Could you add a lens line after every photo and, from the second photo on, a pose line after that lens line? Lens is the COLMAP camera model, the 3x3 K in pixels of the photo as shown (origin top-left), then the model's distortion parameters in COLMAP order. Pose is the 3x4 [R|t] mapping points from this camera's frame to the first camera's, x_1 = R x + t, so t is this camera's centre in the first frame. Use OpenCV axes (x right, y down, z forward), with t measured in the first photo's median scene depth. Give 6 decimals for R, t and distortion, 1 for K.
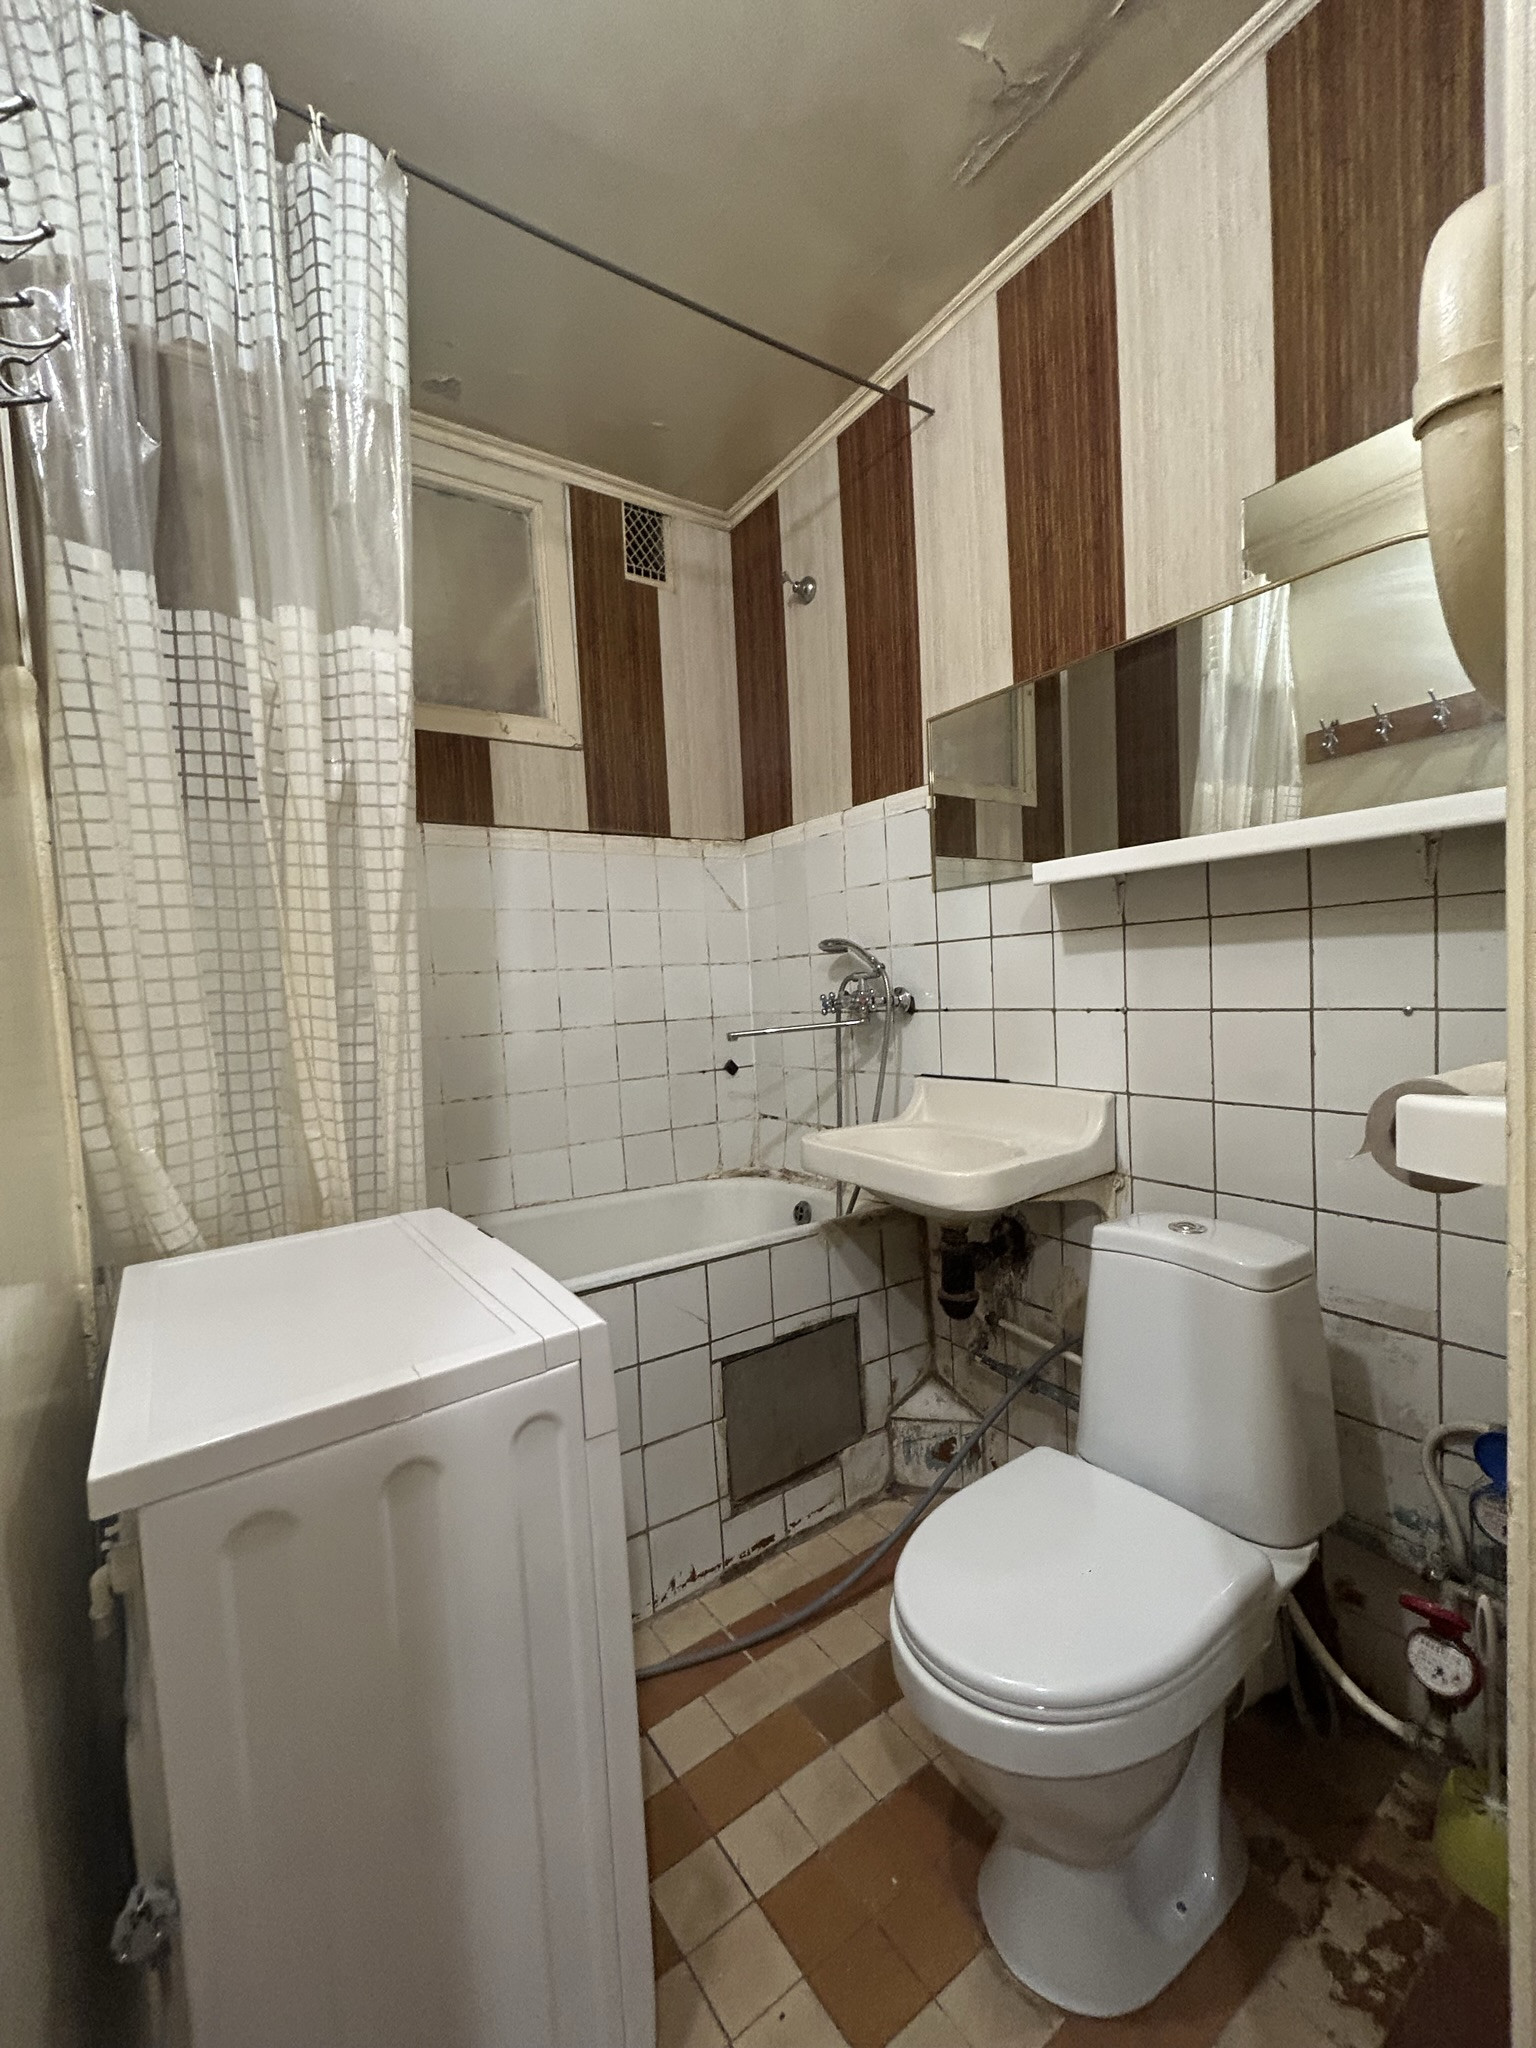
lens RADIAL K [[830.0, 0, 765.0], [0, 830.0, 1026.8], [0, 0, 1]] dist [0.001761, -0.000134]
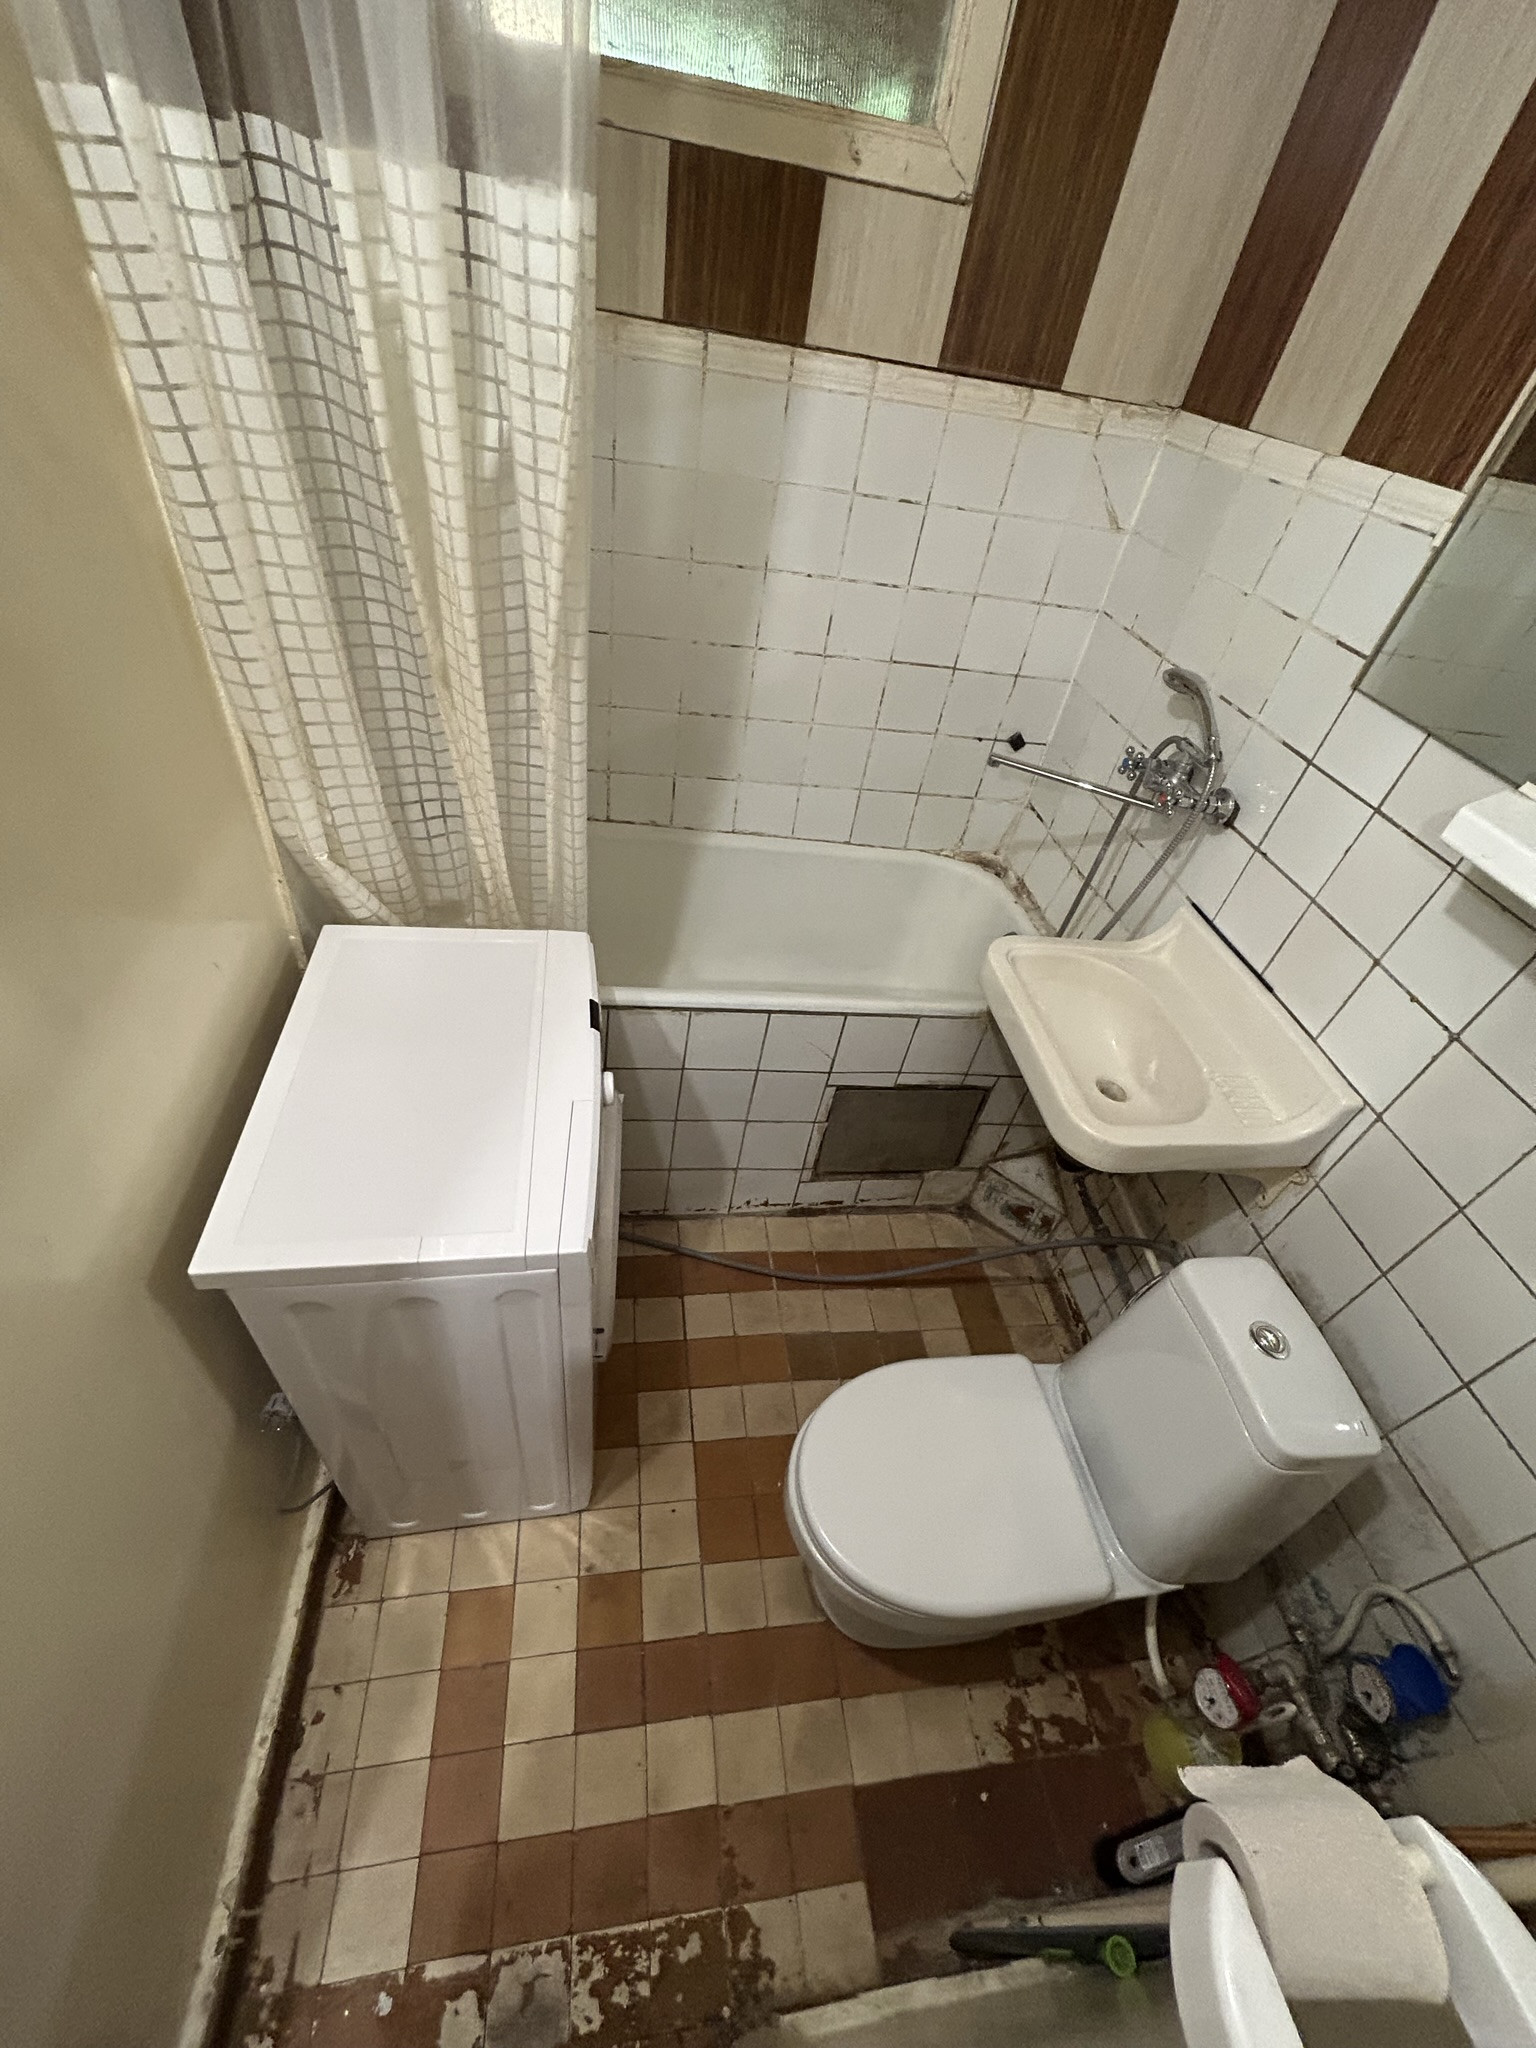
lens RADIAL K [[830.0, 0, 769.4], [0, 830.0, 1019.9], [0, 0, 1]] dist [0.001761, -0.000134]
pose [[0.873073, 0.435369, -0.219540, 0.068126], [-0.211694, 0.744064, 0.633683, -0.318027], [0.439238, -0.506776, 0.741787, 0.209218]]
